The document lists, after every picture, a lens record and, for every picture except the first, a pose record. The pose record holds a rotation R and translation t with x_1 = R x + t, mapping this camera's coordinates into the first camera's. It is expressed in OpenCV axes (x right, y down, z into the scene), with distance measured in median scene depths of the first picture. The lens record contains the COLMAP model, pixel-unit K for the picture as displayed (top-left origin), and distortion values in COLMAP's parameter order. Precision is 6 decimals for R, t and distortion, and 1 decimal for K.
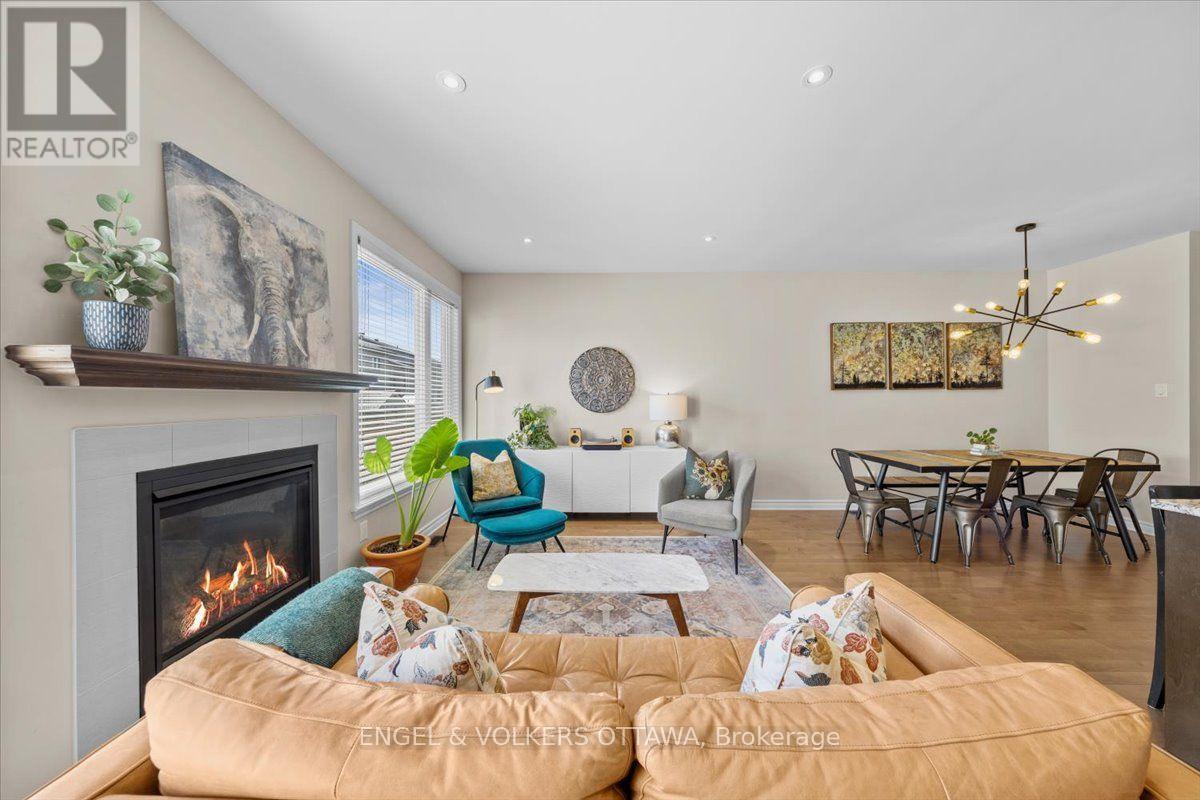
lens RADIAL K [[396.4, 0, 598.0], [0, 396.4, 397.3], [0, 0, 1]] dist [-0.007657, 0.000033]
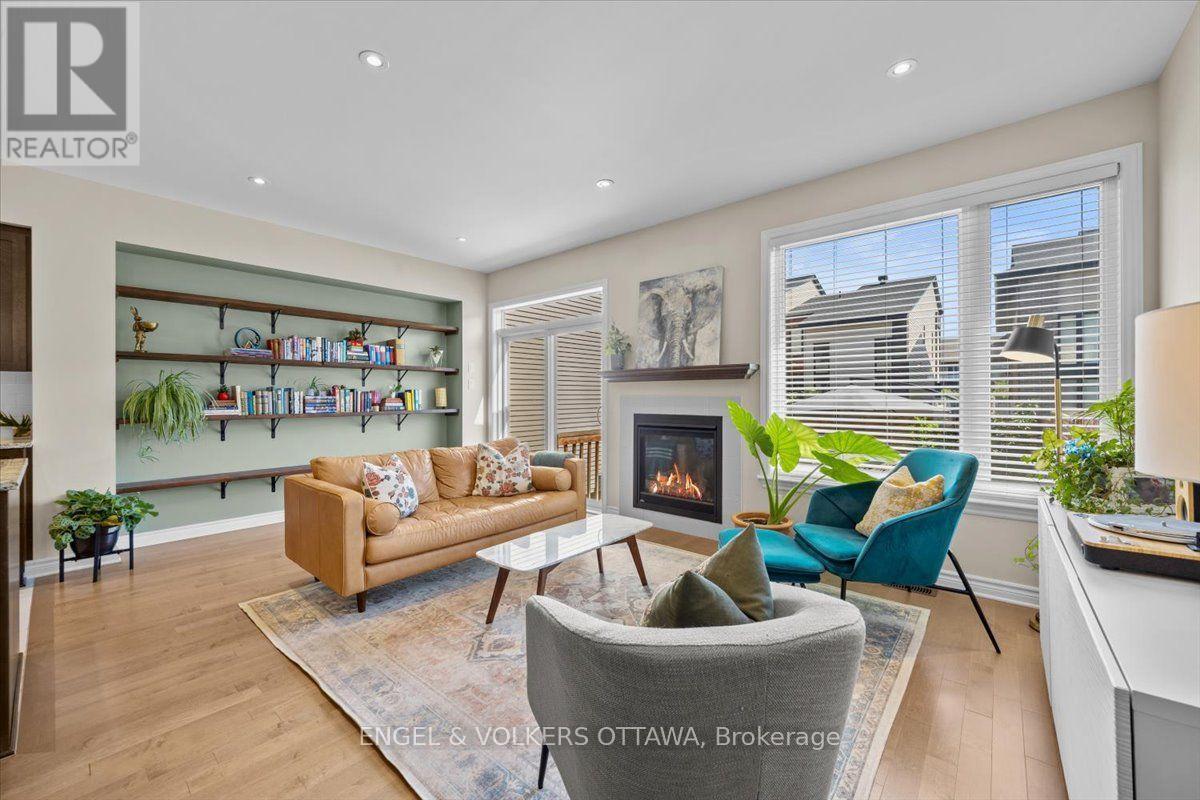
lens RADIAL K [[467.1, 0, 598.1], [0, 467.1, 397.8], [0, 0, 1]] dist [-0.005998, 0.001081]
pose [[-0.639975, 0.002658, -0.768391, 0.598808], [0.004783, 0.999988, -0.000524, 0.034535], [0.768381, -0.004011, -0.639980, 1.197625]]
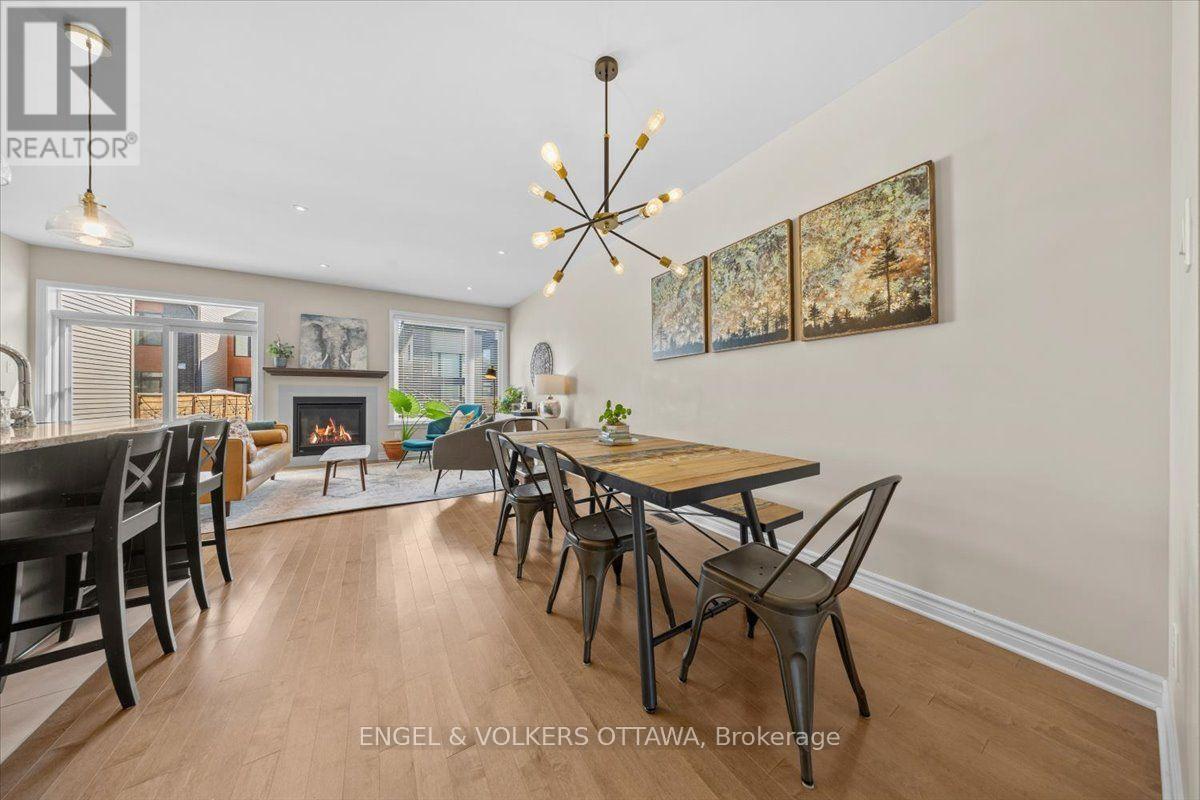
lens RADIAL K [[349.7, 0, 600.5], [0, 349.7, 394.8], [0, 0, 1]] dist [-0.002122, -0.000244]
pose [[0.552698, 0.000181, -0.833381, 1.552868], [0.001114, 0.999999, 0.000957, 0.071603], [0.833381, -0.001457, 0.552697, 0.701781]]
